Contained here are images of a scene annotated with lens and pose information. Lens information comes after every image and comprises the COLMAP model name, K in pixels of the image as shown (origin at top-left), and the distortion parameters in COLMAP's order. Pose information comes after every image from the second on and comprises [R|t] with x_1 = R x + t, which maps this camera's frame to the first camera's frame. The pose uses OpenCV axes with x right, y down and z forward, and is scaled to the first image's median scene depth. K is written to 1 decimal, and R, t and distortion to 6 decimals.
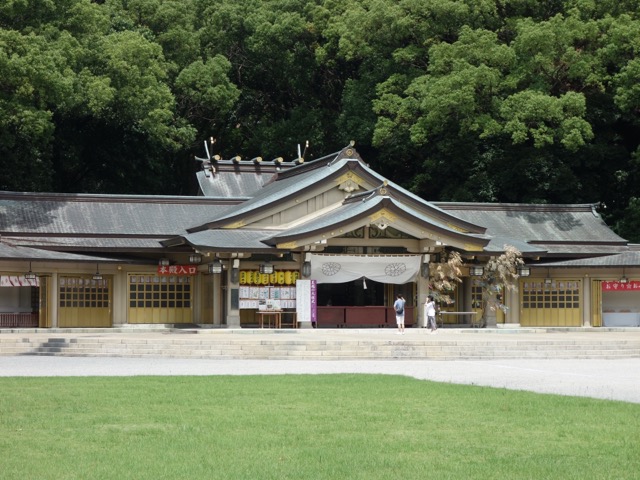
lens RADIAL K [[1480.7, 0, 320.0], [0, 1480.7, 240.0], [0, 0, 1]] dist [0.017672, -0.095349]
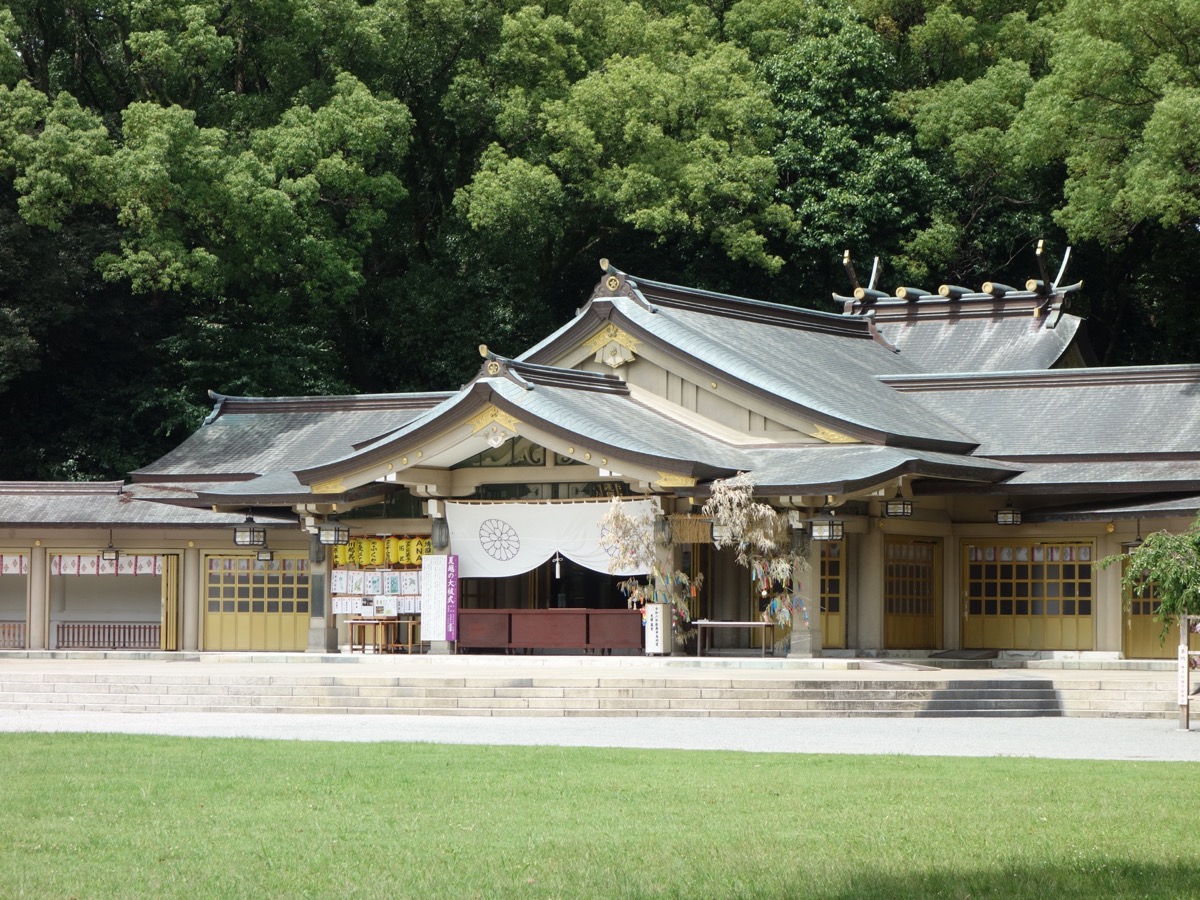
lens RADIAL K [[3366.0, 0, 600.0], [0, 3366.0, 450.0], [0, 0, 1]] dist [-0.001490, -0.398953]
pose [[0.688833, -0.034868, -0.724081, 0.835192], [0.030803, 0.999348, -0.018820, 0.014719], [0.724266, -0.009340, 0.689458, 0.271638]]
